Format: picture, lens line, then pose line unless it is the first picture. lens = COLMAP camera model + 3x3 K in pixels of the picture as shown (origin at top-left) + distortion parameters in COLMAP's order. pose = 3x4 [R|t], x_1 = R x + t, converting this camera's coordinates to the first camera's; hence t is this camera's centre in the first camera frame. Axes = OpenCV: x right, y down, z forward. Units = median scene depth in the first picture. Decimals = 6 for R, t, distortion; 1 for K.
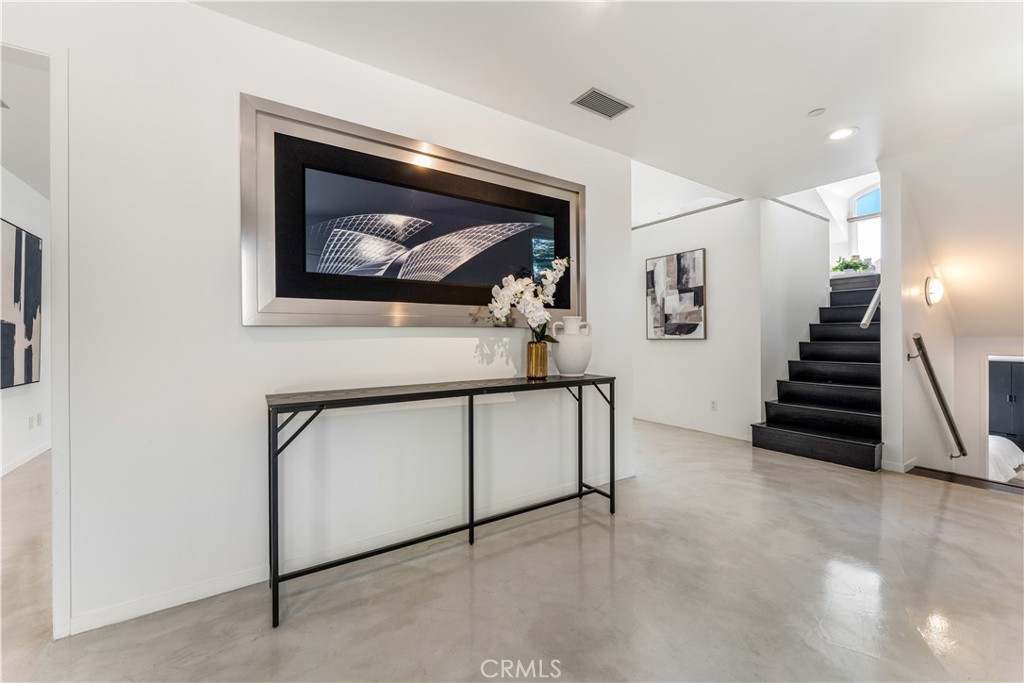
lens RADIAL K [[411.3, 0, 512.7], [0, 411.3, 335.7], [0, 0, 1]] dist [-0.001579, 0.000068]
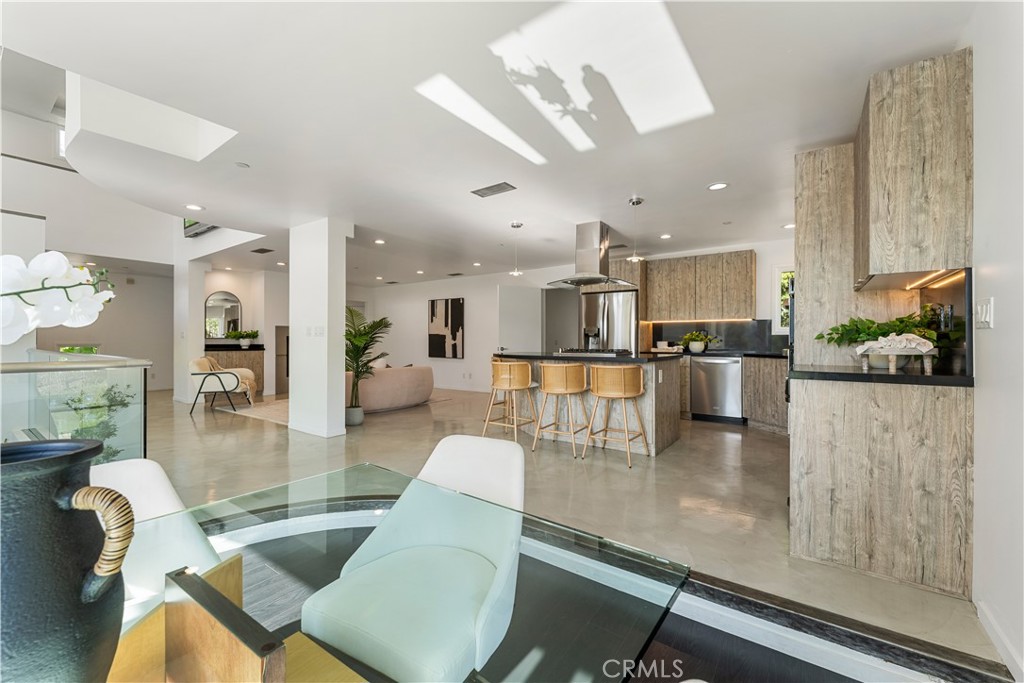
lens RADIAL K [[411.3, 0, 510.7], [0, 411.3, 340.5], [0, 0, 1]] dist [-0.001579, 0.000068]
pose [[-0.934729, 0.006057, -0.355311, -0.458456], [0.006369, 0.999980, 0.000291, 0.006999], [0.355305, -0.001991, -0.934748, 2.620714]]
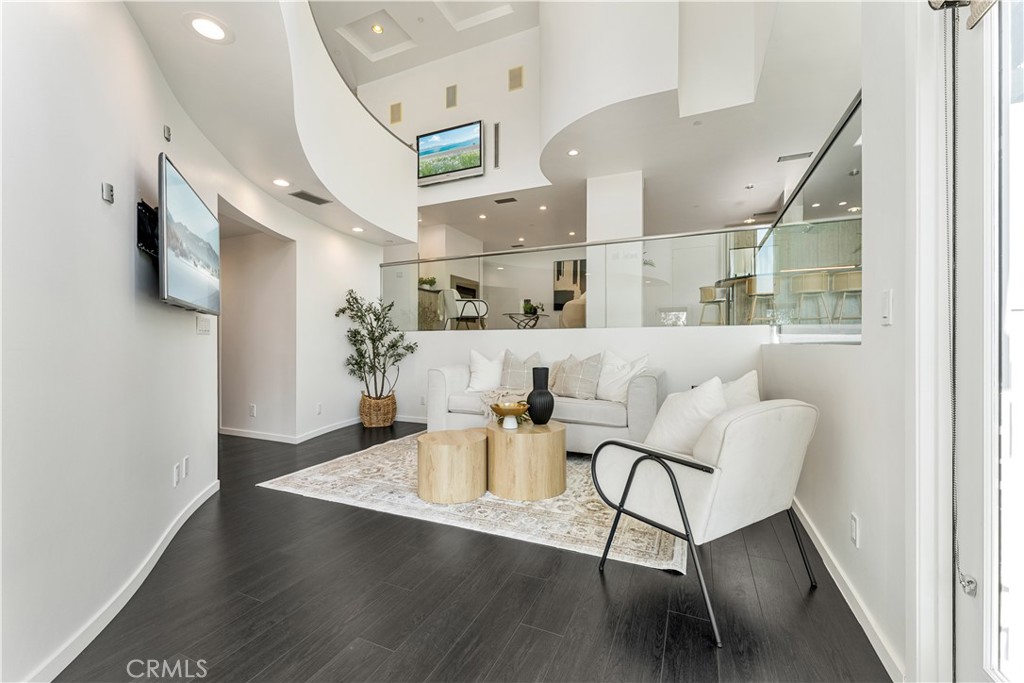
lens RADIAL K [[411.3, 0, 519.8], [0, 411.3, 342.9], [0, 0, 1]] dist [-0.001579, 0.000068]
pose [[-0.836147, 0.009421, -0.548425, 0.655214], [0.009553, 0.999951, 0.002613, 0.263756], [0.548423, -0.003054, -0.836196, 2.462176]]
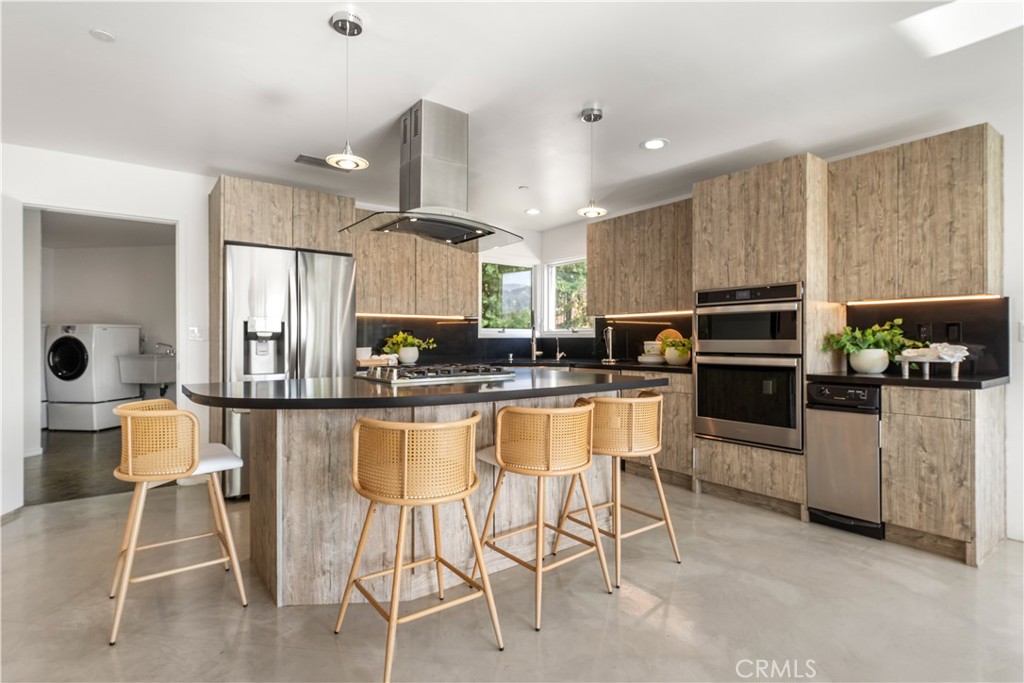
lens RADIAL K [[514.7, 0, 512.1], [0, 514.7, 341.3], [0, 0, 1]] dist [0.002280, -0.000625]
pose [[0.052849, 0.009742, -0.998555, -0.377350], [0.000516, 0.999952, 0.009782, -0.007432], [0.998602, -0.001032, 0.052842, 1.800014]]
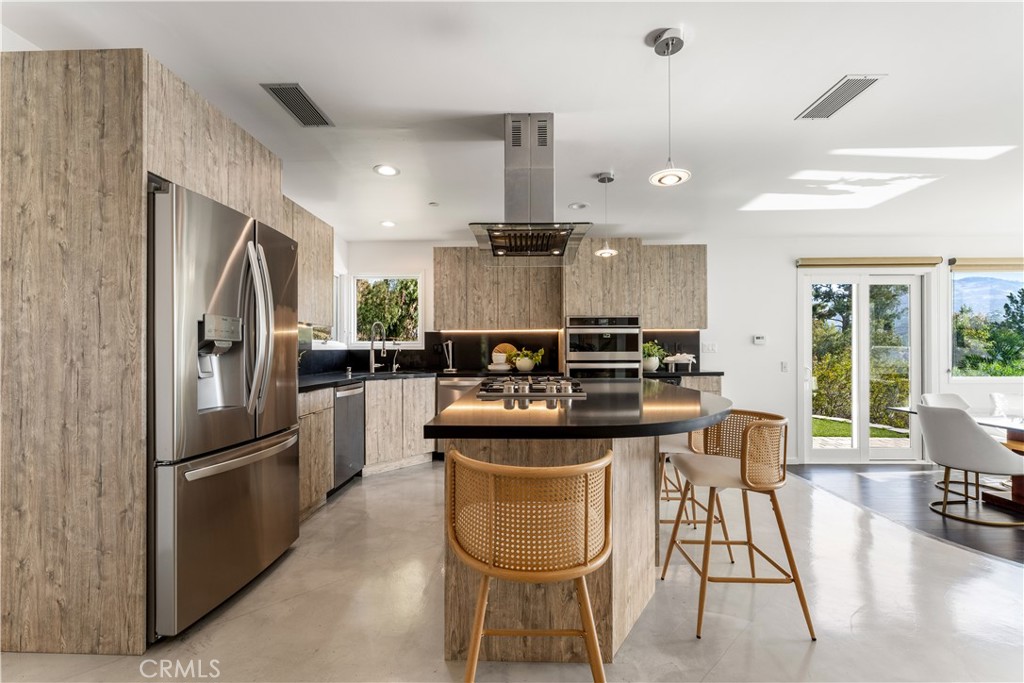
lens RADIAL K [[436.9, 0, 513.2], [0, 436.9, 353.1], [0, 0, 1]] dist [-0.001415, -0.000168]
pose [[0.819097, 0.007487, -0.573606, -0.723898], [-0.003309, 0.999960, 0.008326, -0.006227], [0.573645, -0.004922, 0.819089, 1.282646]]
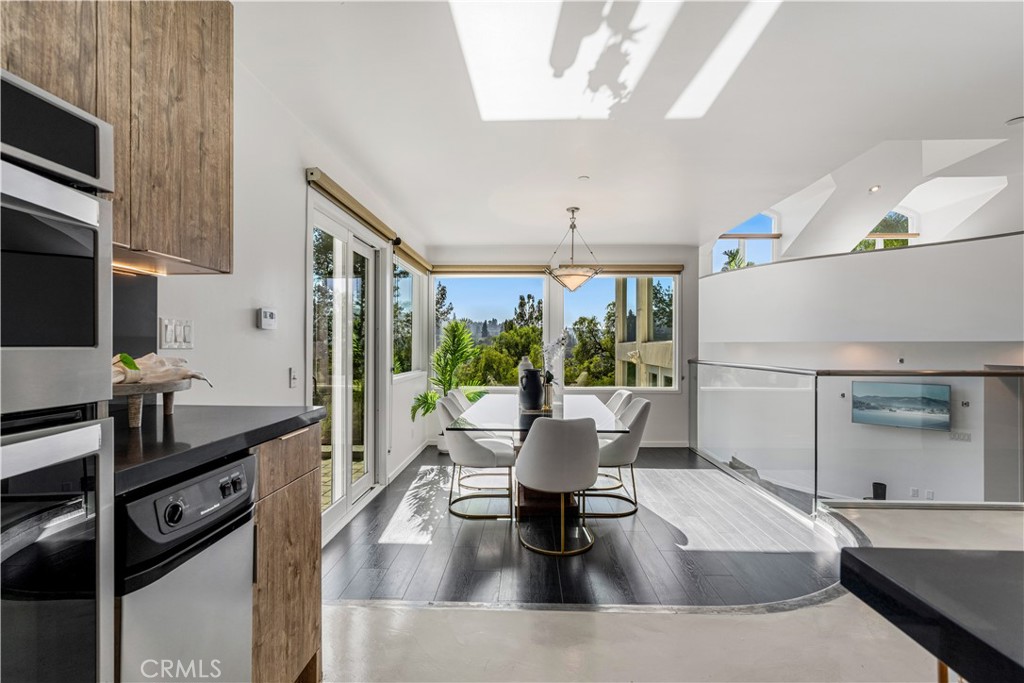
lens RADIAL K [[470.9, 0, 502.5], [0, 470.9, 346.7], [0, 0, 1]] dist [-0.000839, 0.000041]
pose [[0.599120, 0.014777, 0.800523, -1.091960], [-0.010079, 0.999890, -0.010914, -0.001446], [-0.800596, -0.001529, 0.599202, 2.010817]]
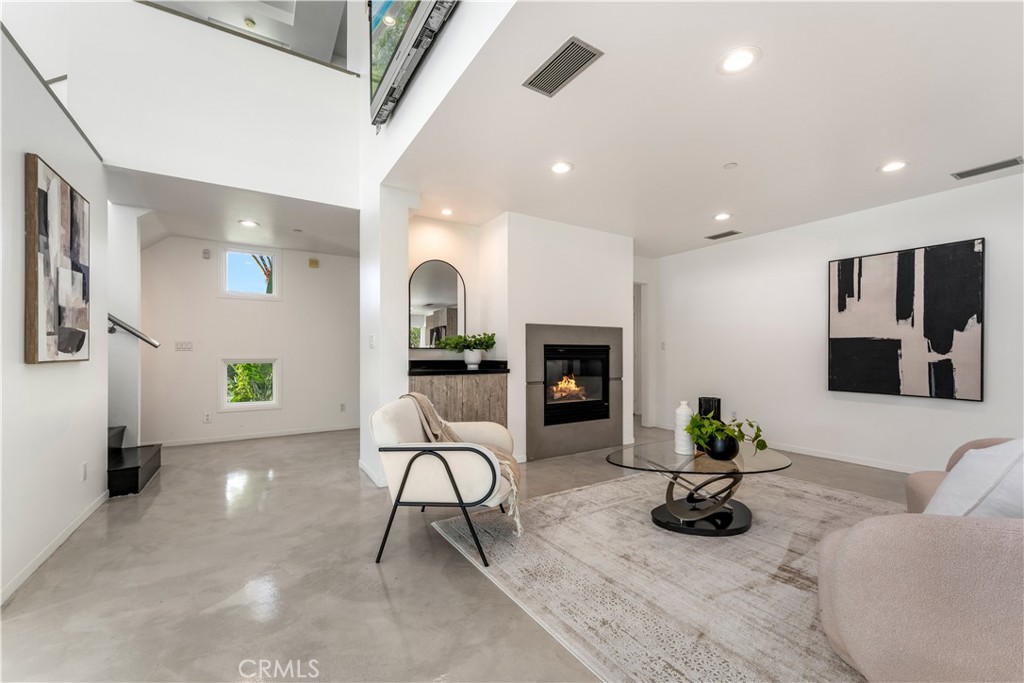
lens RADIAL K [[411.3, 0, 513.1], [0, 411.3, 352.5], [0, 0, 1]] dist [-0.001579, 0.000068]
pose [[-0.999748, 0.007014, 0.021348, -0.137108], [0.006907, 0.999963, -0.005063, 0.004034], [-0.021383, -0.004914, -0.999759, 1.507964]]
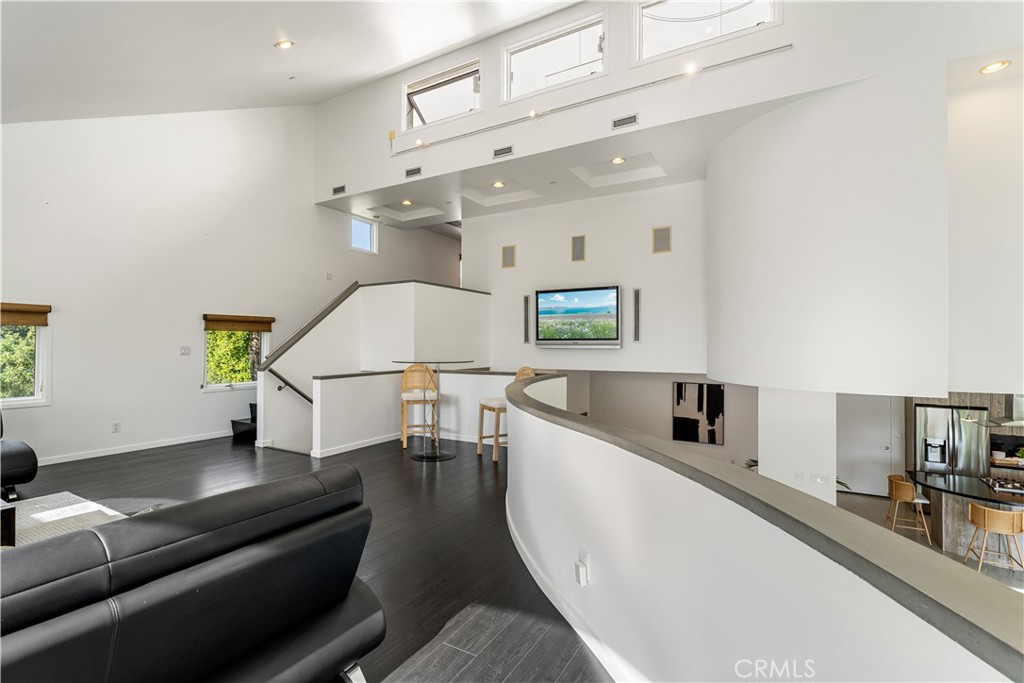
lens RADIAL K [[470.9, 0, 513.4], [0, 470.9, 341.3], [0, 0, 1]] dist [-0.000839, 0.000041]
pose [[-0.896230, 0.004194, -0.443569, 0.889814], [0.007772, 0.999950, -0.006248, -0.378246], [0.443521, -0.009047, -0.896219, 2.297049]]
